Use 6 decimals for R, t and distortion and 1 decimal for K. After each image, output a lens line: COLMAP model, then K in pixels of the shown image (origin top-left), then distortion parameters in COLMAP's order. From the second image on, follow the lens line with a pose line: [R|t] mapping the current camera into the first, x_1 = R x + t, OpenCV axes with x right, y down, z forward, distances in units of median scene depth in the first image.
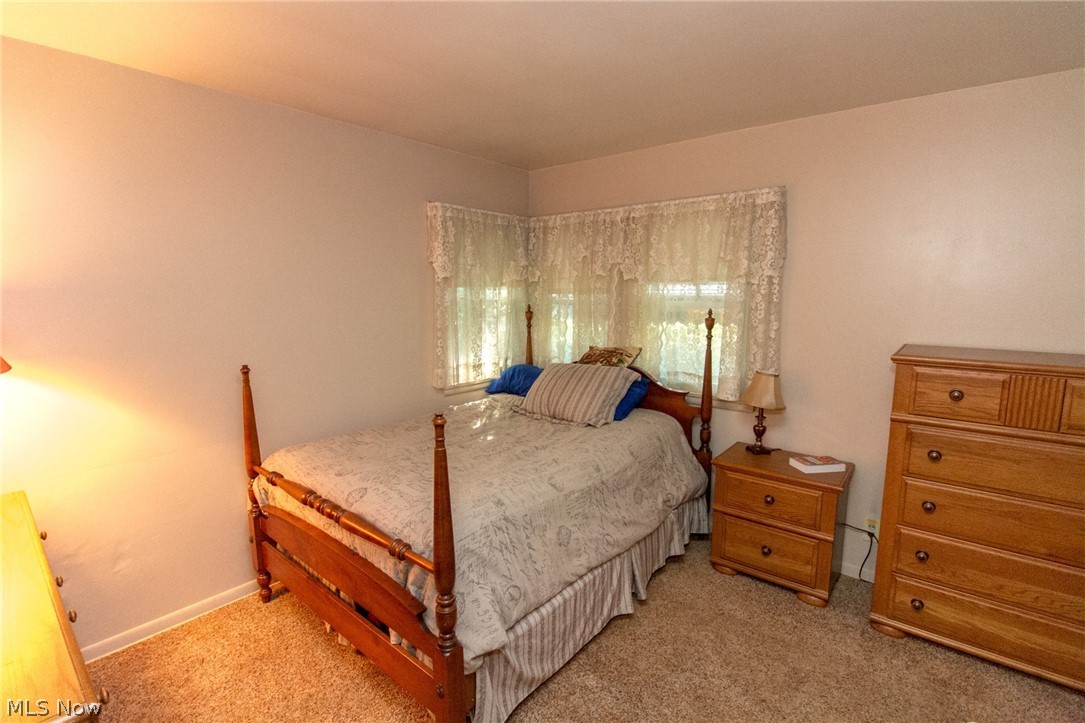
lens RADIAL K [[509.2, 0, 543.8], [0, 509.2, 359.7], [0, 0, 1]] dist [0.000890, -0.011233]
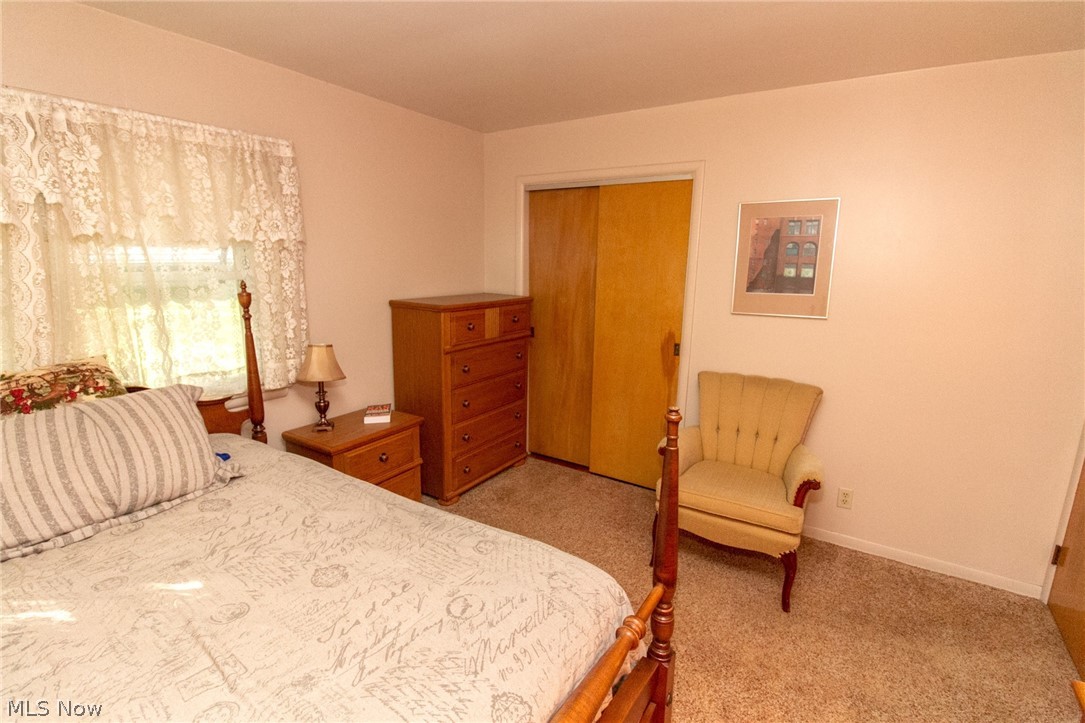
lens RADIAL K [[488.2, 0, 542.5], [0, 488.2, 361.5], [0, 0, 1]] dist [0.000244, -0.009281]
pose [[-0.128402, -0.198699, 0.971613, -0.478367], [0.132366, 0.967523, 0.215355, -0.080305], [-0.982849, 0.156261, -0.097931, 0.644030]]
